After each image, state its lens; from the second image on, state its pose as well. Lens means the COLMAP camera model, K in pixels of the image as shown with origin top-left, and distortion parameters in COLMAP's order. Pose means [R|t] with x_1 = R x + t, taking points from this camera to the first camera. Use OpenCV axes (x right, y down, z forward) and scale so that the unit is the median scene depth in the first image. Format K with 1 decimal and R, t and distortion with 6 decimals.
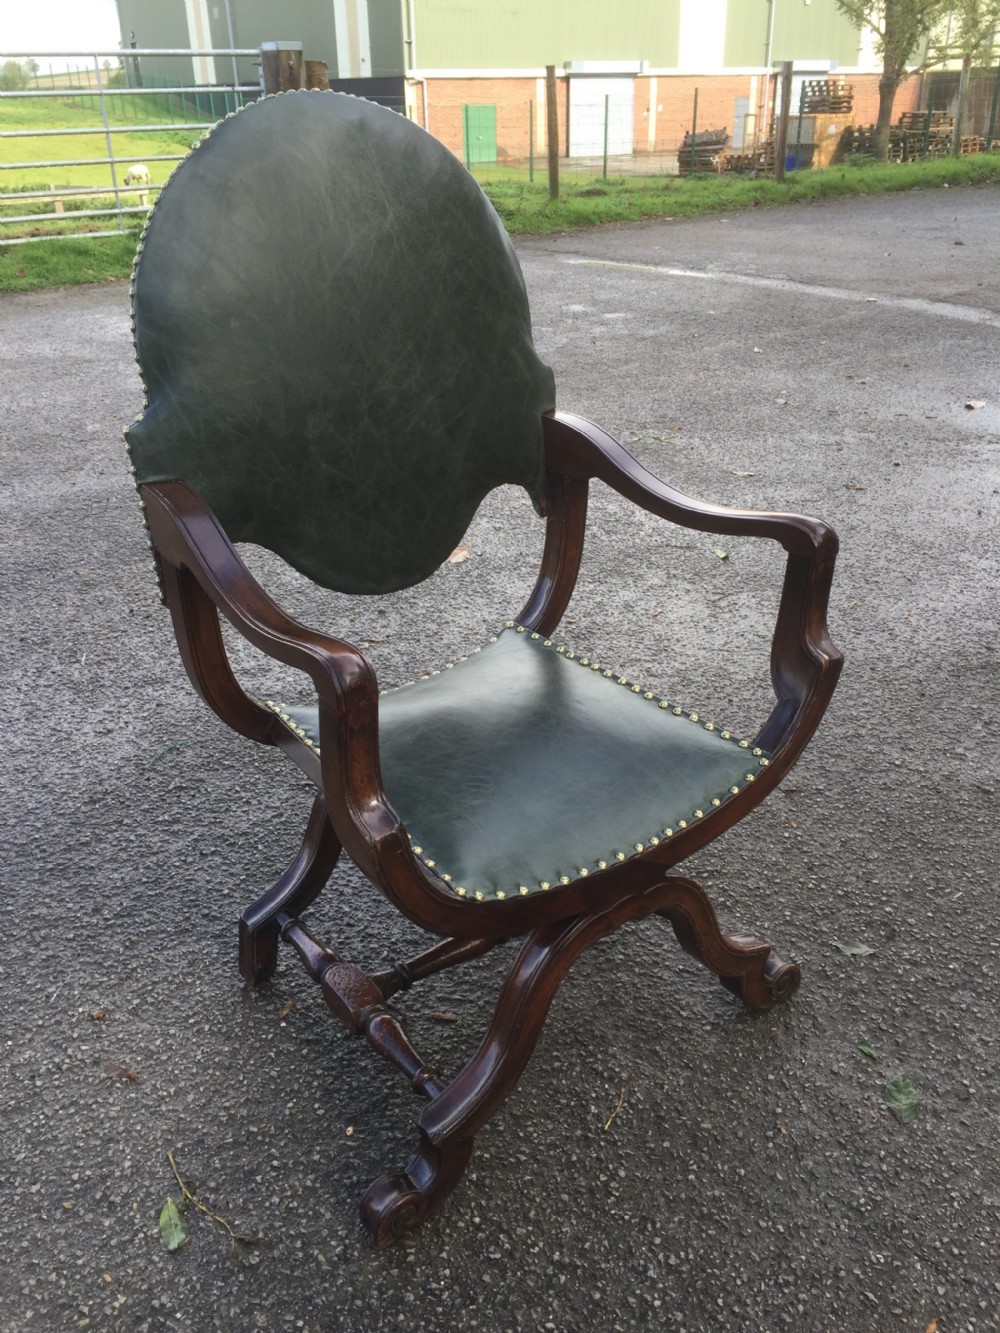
lens RADIAL K [[1139.1, 0, 506.3], [0, 1139.1, 670.6], [0, 0, 1]] dist [0.090435, -0.123623]
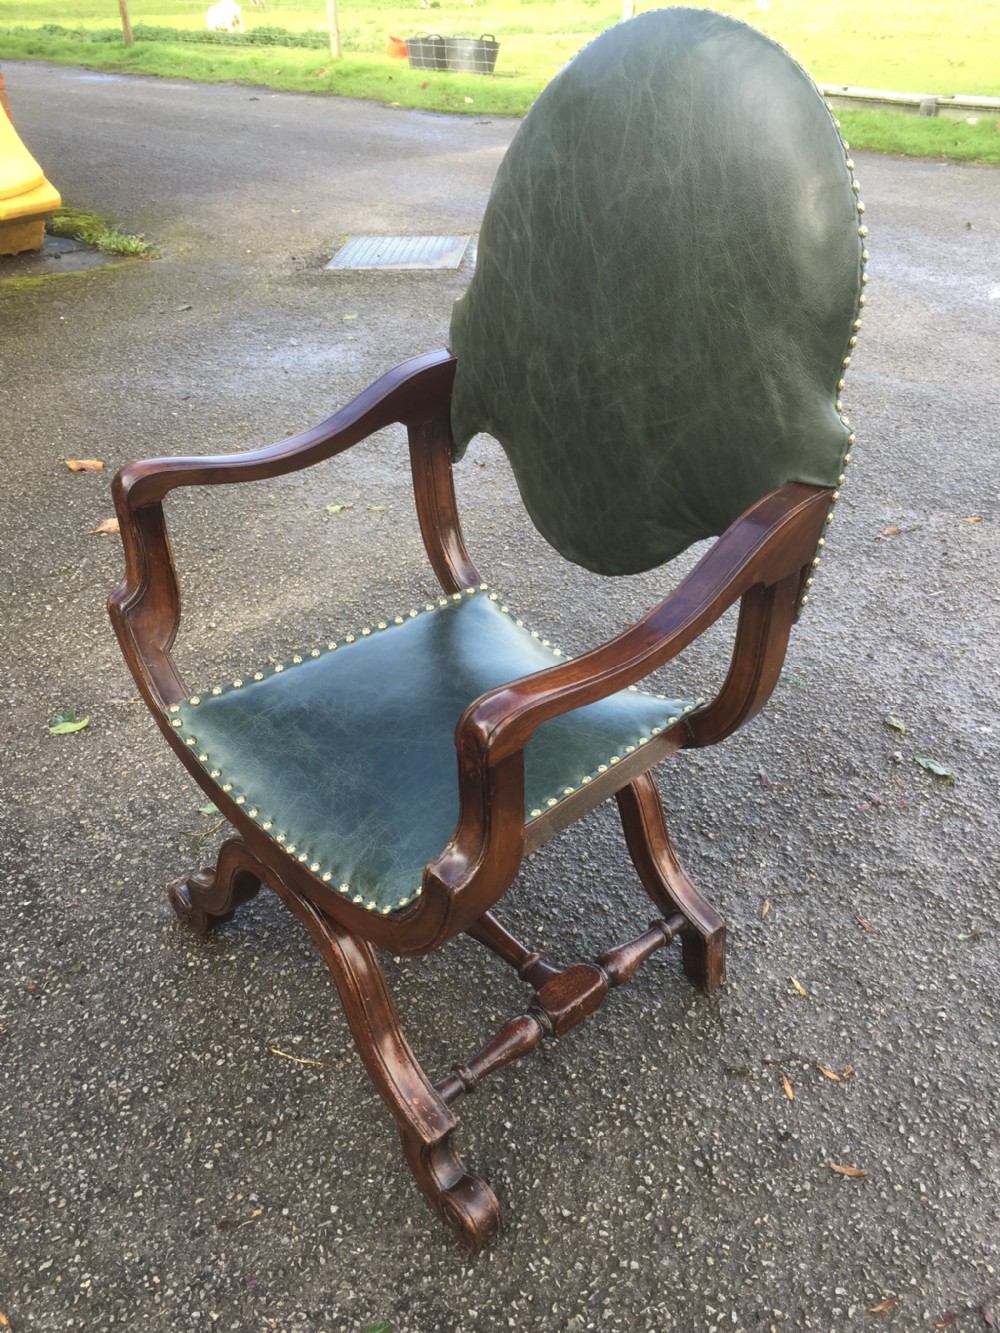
lens RADIAL K [[1139.1, 0, 496.0], [0, 1139.1, 666.1], [0, 0, 1]] dist [0.090435, -0.123623]
pose [[0.079618, 0.542547, -0.836244, 0.737263], [-0.441655, 0.771272, 0.458345, -0.412448], [0.893645, 0.332839, 0.301026, 0.701057]]
